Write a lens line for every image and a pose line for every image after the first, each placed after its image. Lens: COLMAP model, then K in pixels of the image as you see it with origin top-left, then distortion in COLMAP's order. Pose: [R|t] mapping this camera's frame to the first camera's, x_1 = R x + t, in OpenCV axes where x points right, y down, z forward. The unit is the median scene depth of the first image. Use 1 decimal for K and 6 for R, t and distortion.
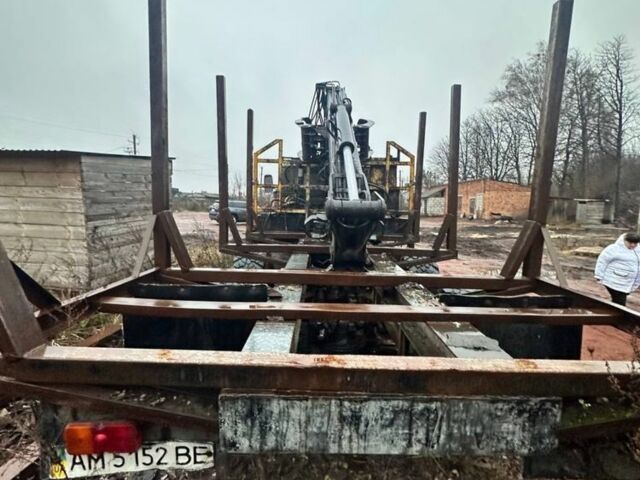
lens RADIAL K [[342.3, 0, 320.1], [0, 342.3, 241.5], [0, 0, 1]] dist [-0.003004, -0.002011]
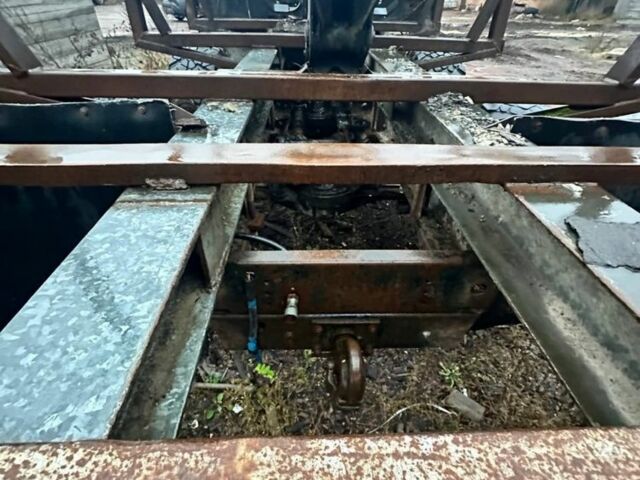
lens RADIAL K [[342.3, 0, 320.1], [0, 342.3, 239.5], [0, 0, 1]] dist [-0.003004, -0.002011]
pose [[0.999366, -0.023804, 0.026467, 0.023901], [0.007726, 0.870846, 0.491496, 0.034881], [-0.034748, -0.490980, 0.870478, 0.271012]]
